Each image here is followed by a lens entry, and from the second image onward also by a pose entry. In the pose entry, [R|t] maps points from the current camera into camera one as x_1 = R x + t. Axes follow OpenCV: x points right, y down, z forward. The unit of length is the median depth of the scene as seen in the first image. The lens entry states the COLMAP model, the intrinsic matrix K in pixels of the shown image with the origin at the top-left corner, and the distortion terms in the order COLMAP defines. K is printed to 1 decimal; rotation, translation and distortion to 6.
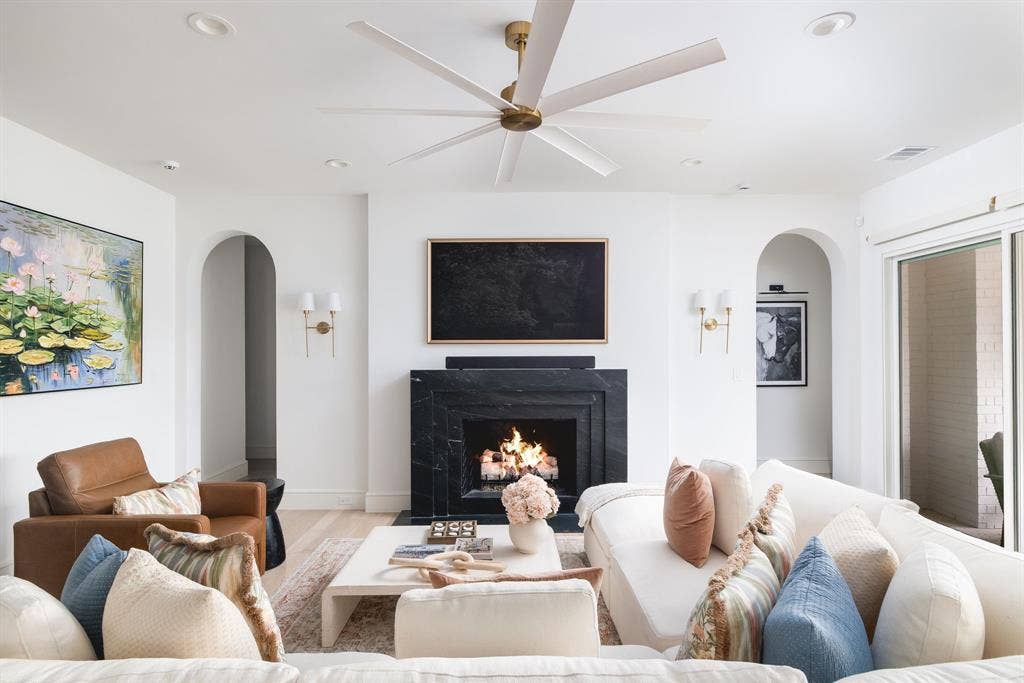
lens RADIAL K [[517.4, 0, 512.0], [0, 517.4, 341.5], [0, 0, 1]] dist [-0.000541, 0.000115]
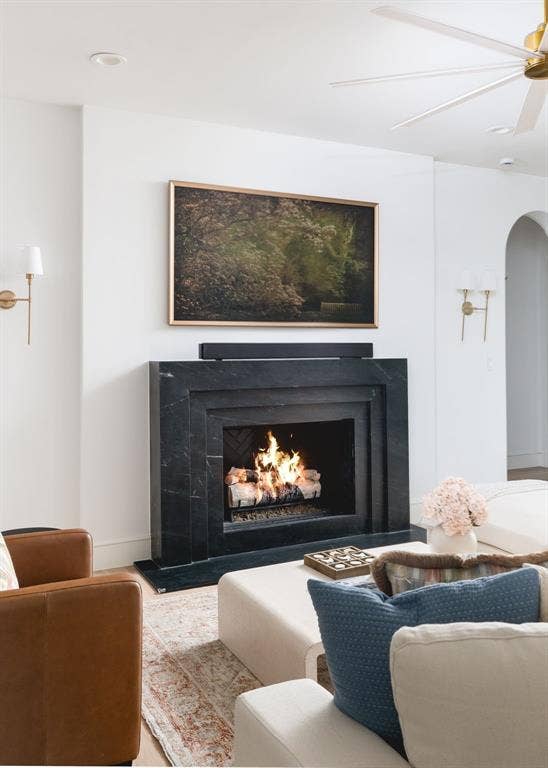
lens RADIAL K [[695.2, 0, 274.7], [0, 695.2, 318.4], [0, 0, 1]] dist [0.006727, 0.008872]
pose [[0.895325, 0.018919, 0.445011, -0.463705], [-0.009662, 0.999687, -0.023061, 0.015413], [-0.445308, 0.016348, 0.895228, 0.064179]]
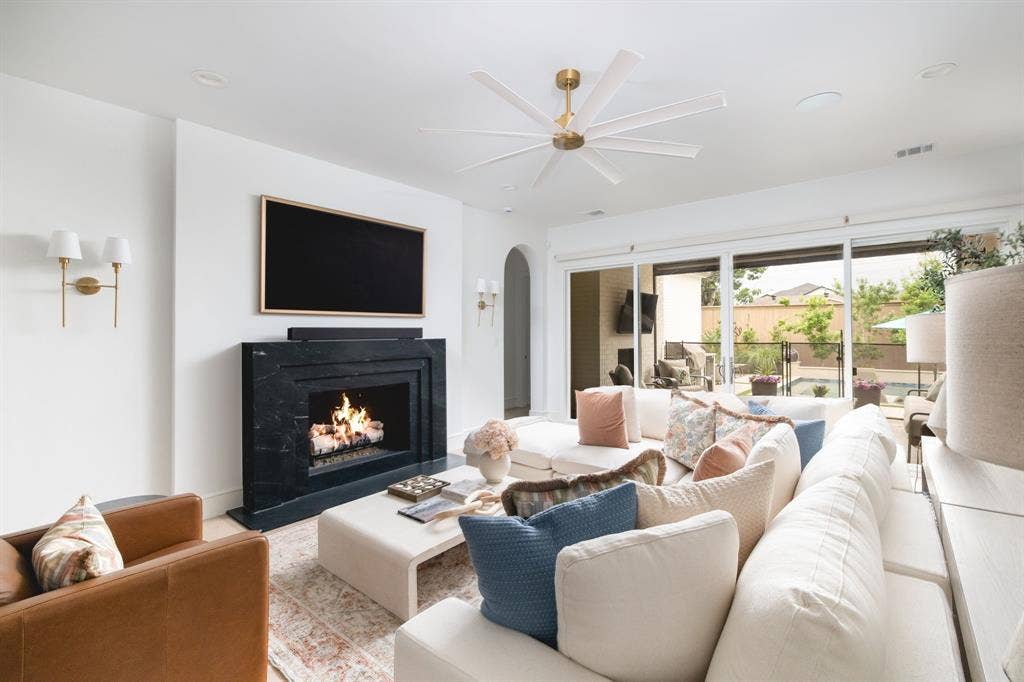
lens RADIAL K [[455.6, 0, 516.7], [0, 455.6, 320.9], [0, 0, 1]] dist [0.011009, 0.000183]
pose [[0.643709, 0.018350, 0.765051, -0.478733], [-0.011293, 0.999831, -0.014480, 0.024289], [-0.765187, 0.000681, 0.643807, 0.161678]]
